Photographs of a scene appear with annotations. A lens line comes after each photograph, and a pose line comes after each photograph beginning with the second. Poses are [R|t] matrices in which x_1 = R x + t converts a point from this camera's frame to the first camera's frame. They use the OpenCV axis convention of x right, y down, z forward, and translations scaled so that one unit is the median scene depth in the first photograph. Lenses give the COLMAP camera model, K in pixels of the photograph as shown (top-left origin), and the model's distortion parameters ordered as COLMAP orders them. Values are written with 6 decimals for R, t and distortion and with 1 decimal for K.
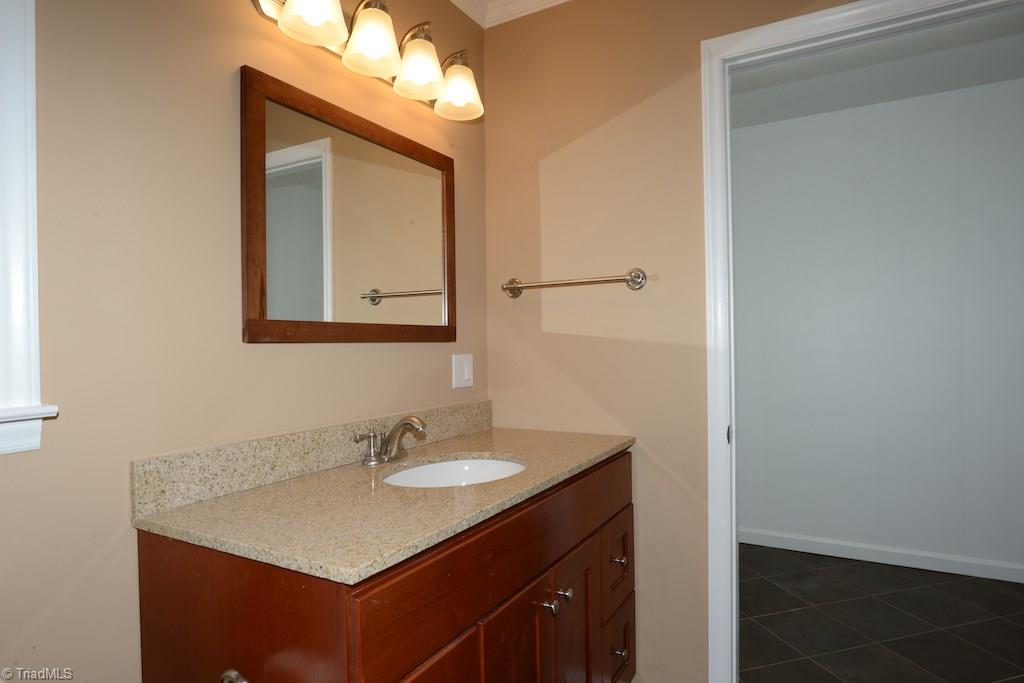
lens RADIAL K [[585.7, 0, 518.2], [0, 585.7, 340.5], [0, 0, 1]] dist [-0.037108, 0.013803]
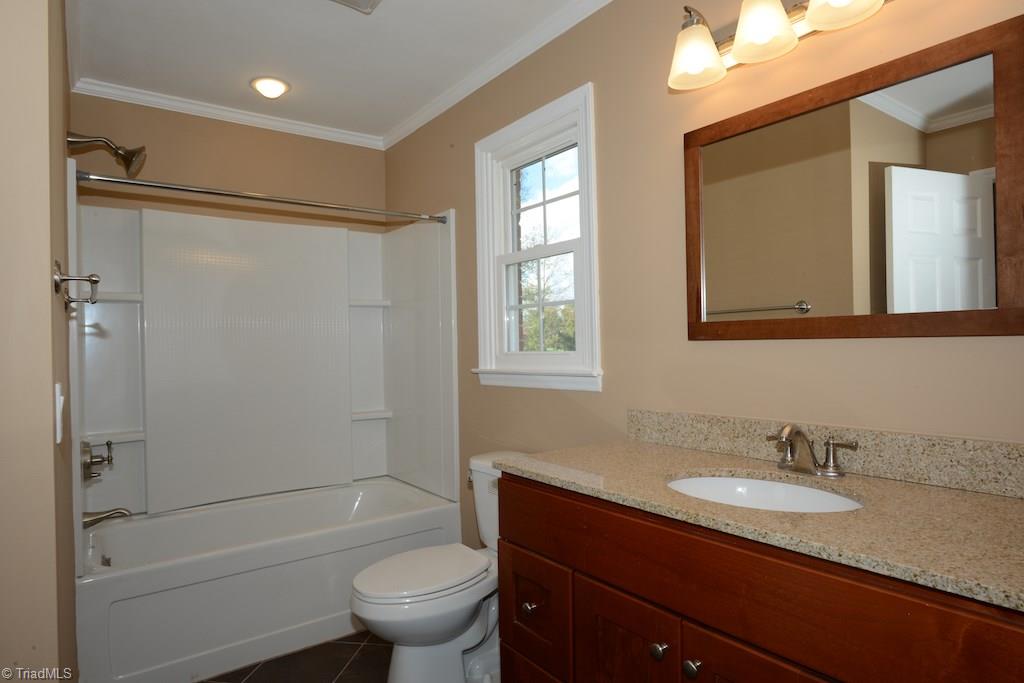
lens RADIAL K [[585.7, 0, 516.8], [0, 585.7, 345.2], [0, 0, 1]] dist [-0.037108, 0.013803]
pose [[-0.399913, 0.021147, -0.916309, 0.877293], [0.026278, 0.999587, 0.011600, -0.010479], [0.916176, -0.019440, -0.400304, 1.103856]]
